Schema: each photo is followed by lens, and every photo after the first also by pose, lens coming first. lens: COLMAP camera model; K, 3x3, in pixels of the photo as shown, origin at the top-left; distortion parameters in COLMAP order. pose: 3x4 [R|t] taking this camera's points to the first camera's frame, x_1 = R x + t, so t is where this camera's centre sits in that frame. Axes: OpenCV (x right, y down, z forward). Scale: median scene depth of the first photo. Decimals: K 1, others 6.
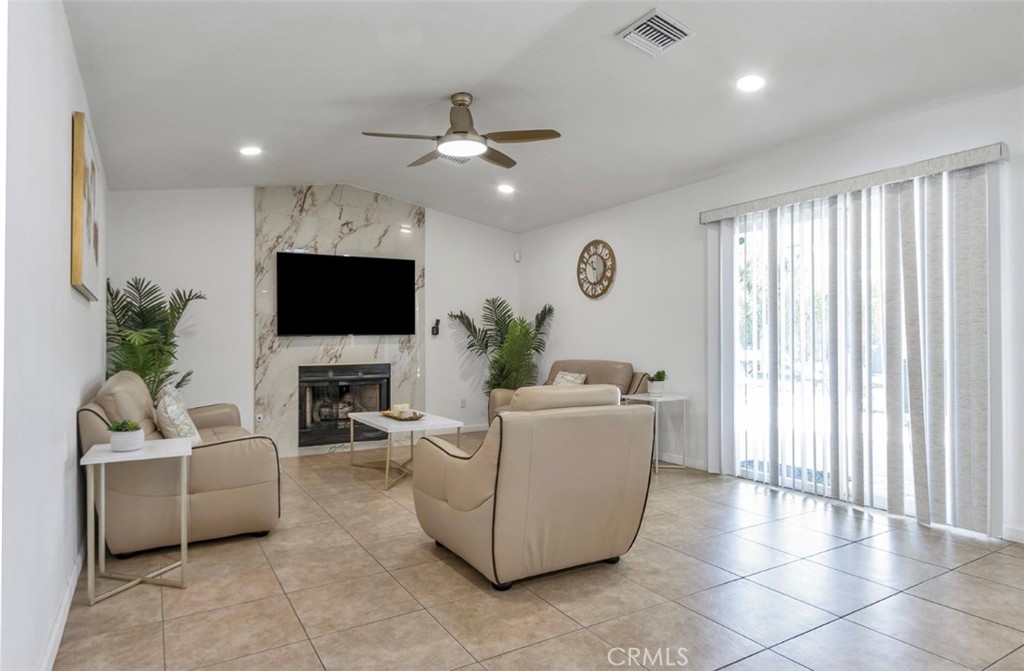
lens RADIAL K [[595.4, 0, 511.5], [0, 595.4, 336.9], [0, 0, 1]] dist [-0.037592, 0.008431]
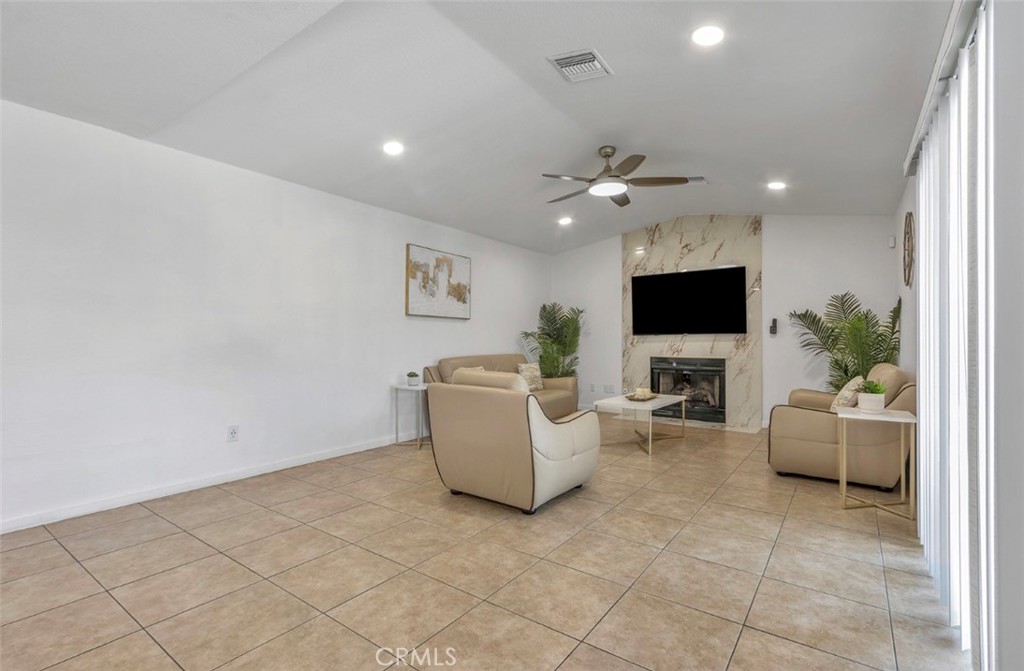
lens RADIAL K [[472.3, 0, 509.9], [0, 472.3, 335.4], [0, 0, 1]] dist [0.000173, -0.000479]
pose [[0.385658, 0.000089, -0.922642, 0.519167], [0.002069, 0.999997, 0.000962, -0.002056], [0.922639, -0.002280, 0.385657, 0.271288]]
